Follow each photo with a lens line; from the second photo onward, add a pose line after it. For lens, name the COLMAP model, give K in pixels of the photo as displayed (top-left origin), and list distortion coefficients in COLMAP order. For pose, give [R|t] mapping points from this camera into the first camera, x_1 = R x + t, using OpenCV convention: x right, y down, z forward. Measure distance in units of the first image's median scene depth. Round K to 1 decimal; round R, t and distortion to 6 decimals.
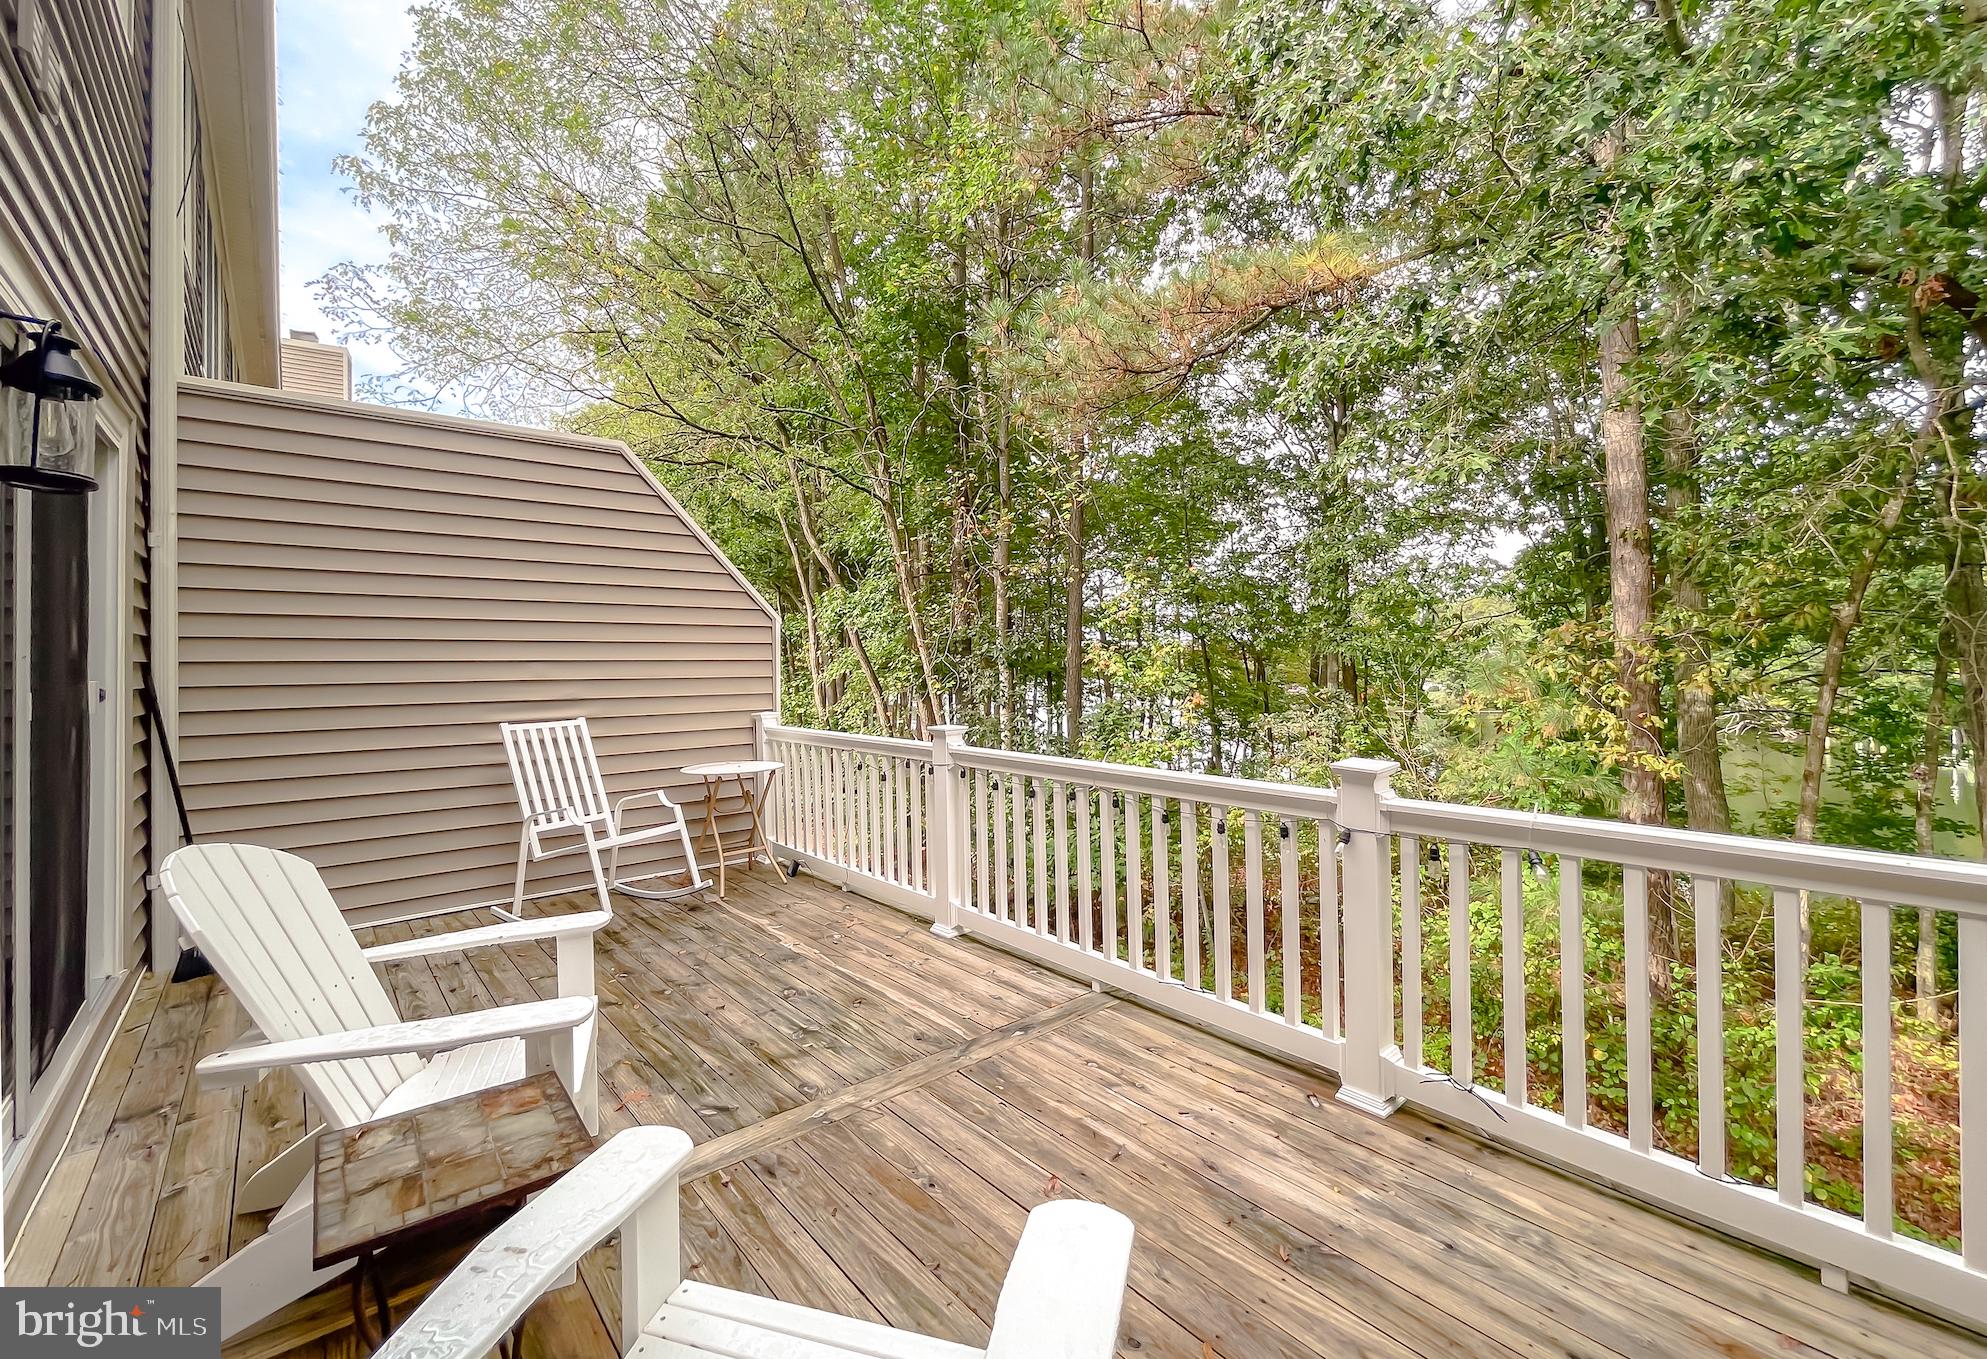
lens RADIAL K [[829.9, 0, 991.3], [0, 829.9, 670.6], [0, 0, 1]] dist [0.000515, 0.000099]
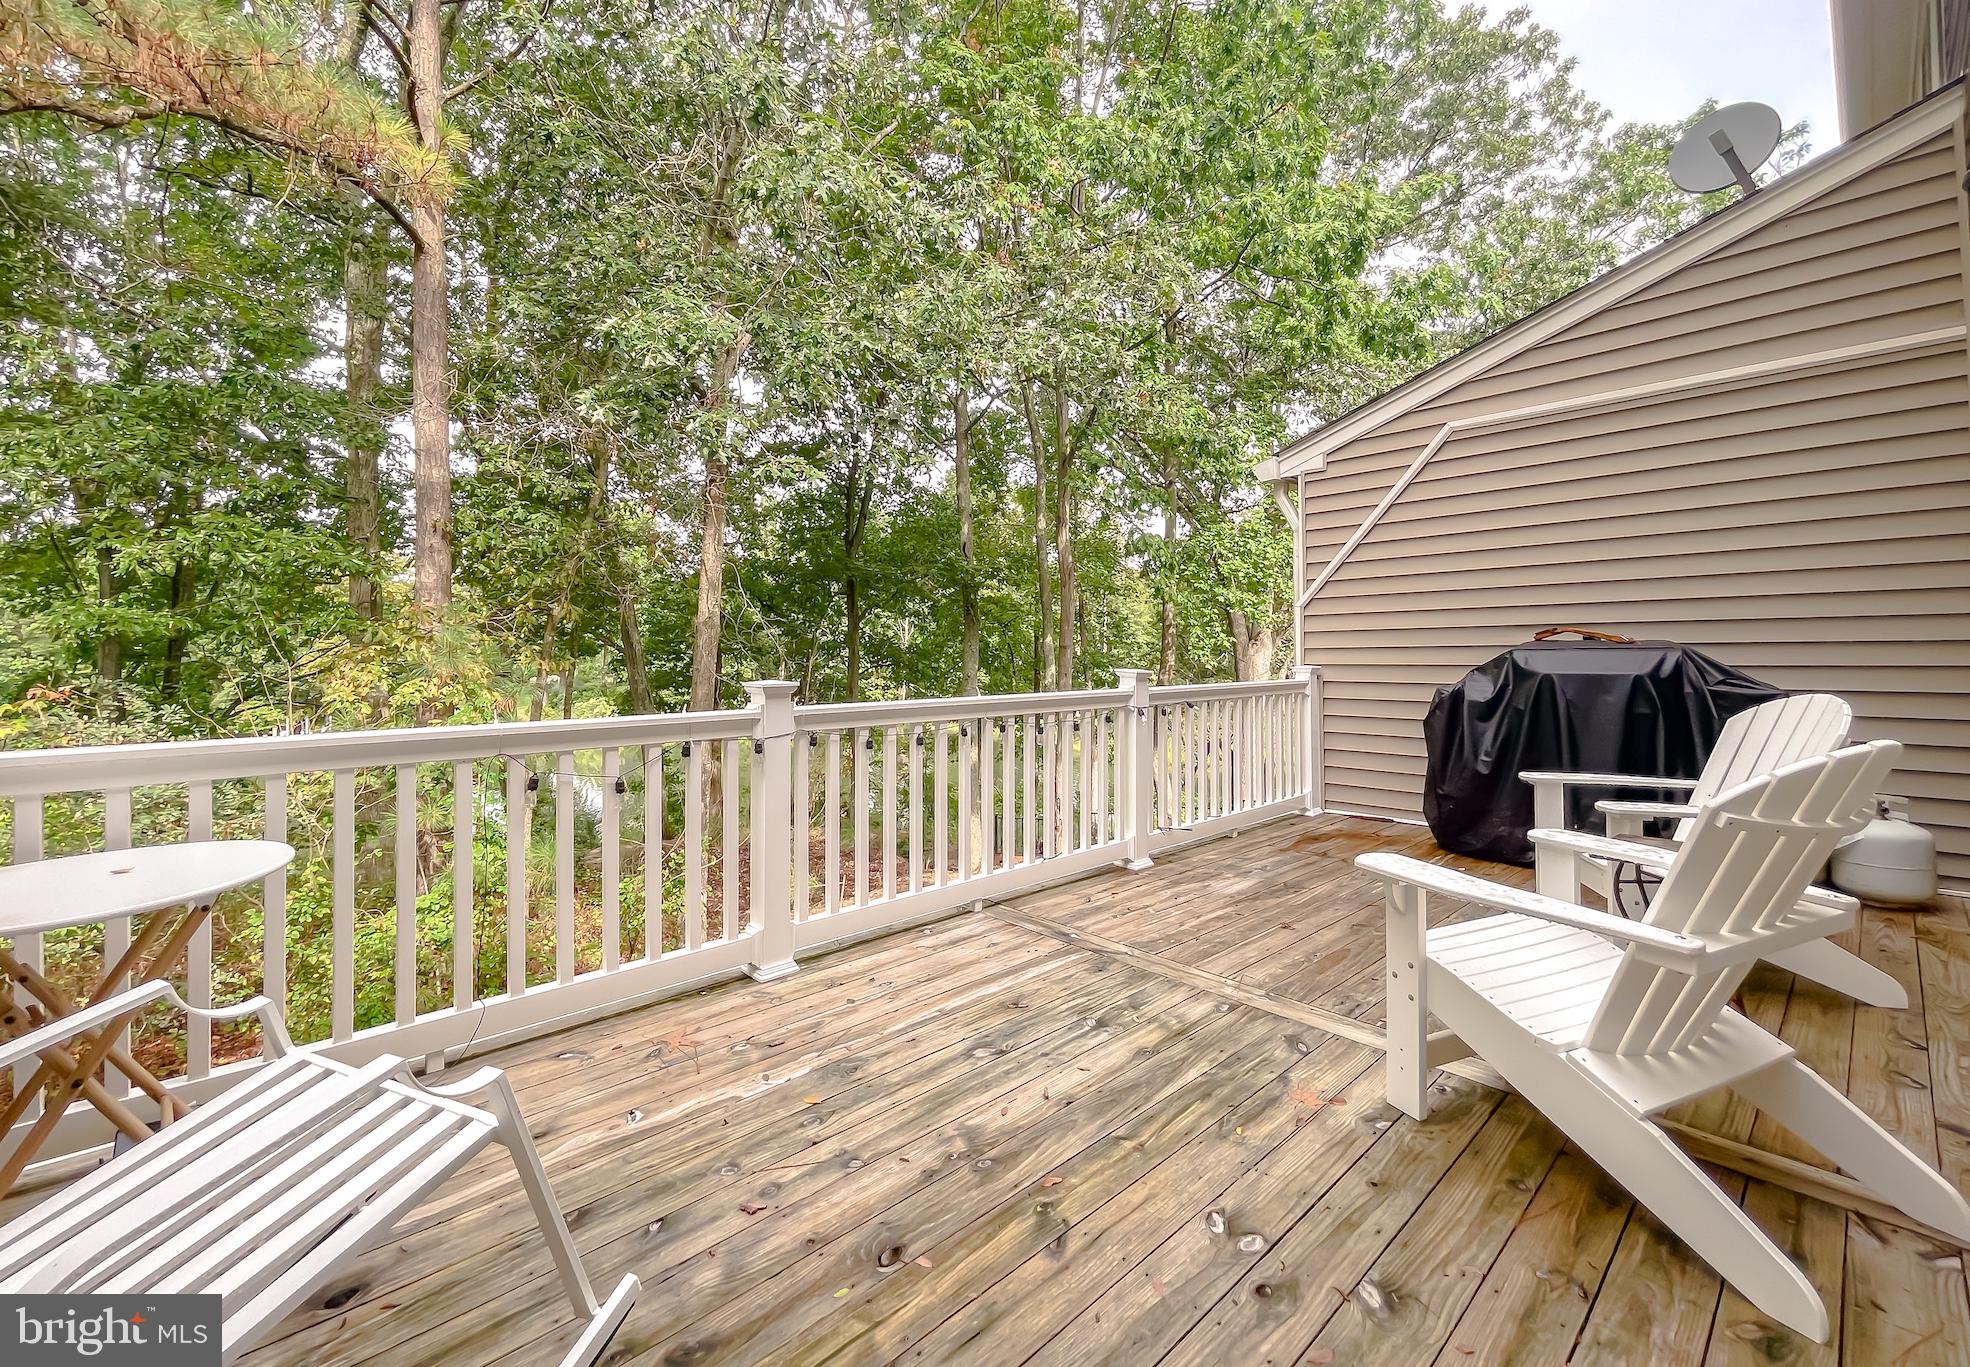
lens RADIAL K [[825.9, 0, 937.5], [0, 825.9, 653.5], [0, 0, 1]] dist [0.000400, 0.000062]
pose [[-0.010152, 0.001074, 0.999948, -0.942659], [0.010965, 0.999939, -0.000963, 0.040906], [-0.999888, 0.010955, -0.010163, 1.024034]]
